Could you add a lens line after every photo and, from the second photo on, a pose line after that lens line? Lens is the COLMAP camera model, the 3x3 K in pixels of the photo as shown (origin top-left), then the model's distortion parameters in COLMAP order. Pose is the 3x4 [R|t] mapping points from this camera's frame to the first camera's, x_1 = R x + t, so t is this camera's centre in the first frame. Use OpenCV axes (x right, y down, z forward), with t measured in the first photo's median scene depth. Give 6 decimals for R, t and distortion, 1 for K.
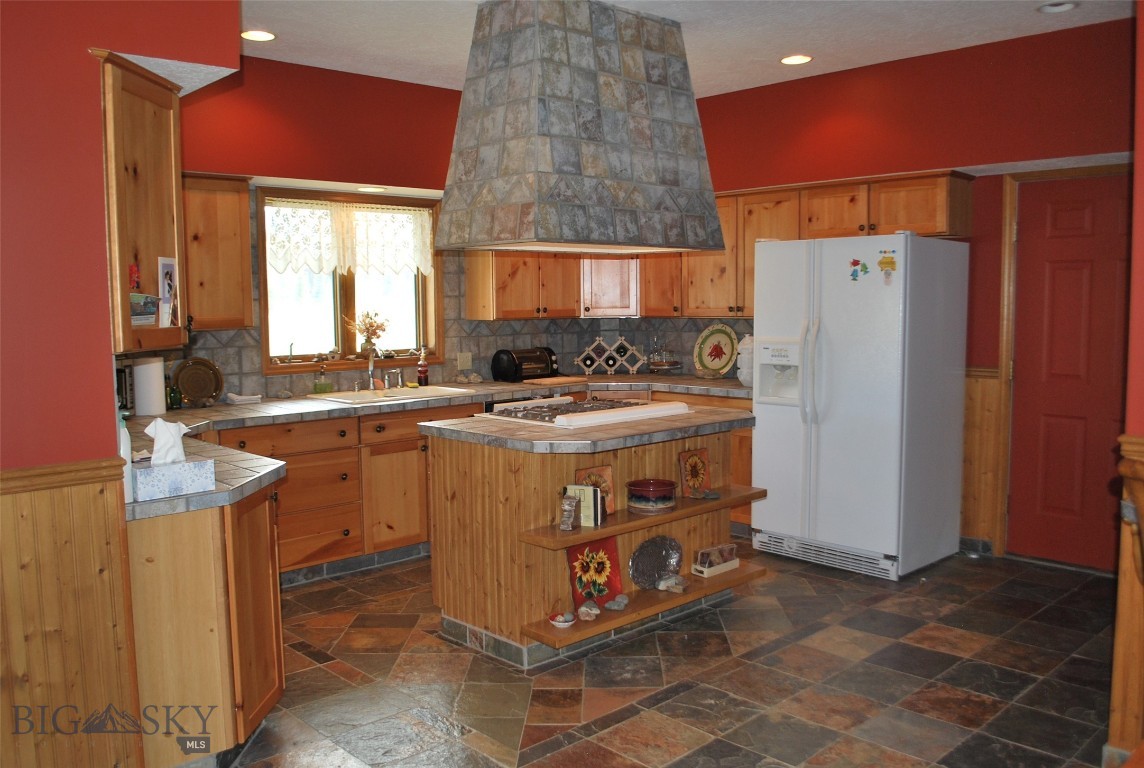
lens RADIAL K [[932.9, 0, 590.7], [0, 932.9, 387.7], [0, 0, 1]] dist [-0.106281, 0.063351]
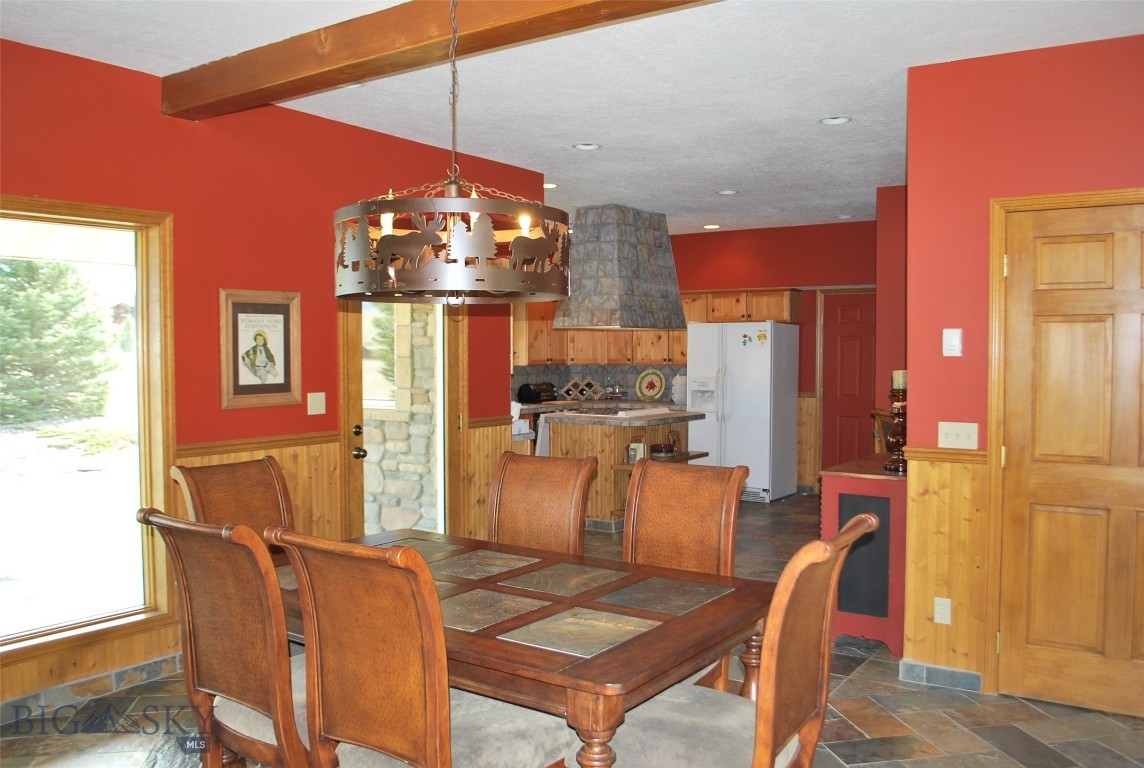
lens RADIAL K [[932.9, 0, 590.7], [0, 932.9, 387.7], [0, 0, 1]] dist [-0.106281, 0.063351]
pose [[0.976442, 0.001544, 0.215772, -0.427204], [0.010361, 0.998485, -0.054032, 0.069984], [-0.215529, 0.054995, 0.974948, -0.777644]]
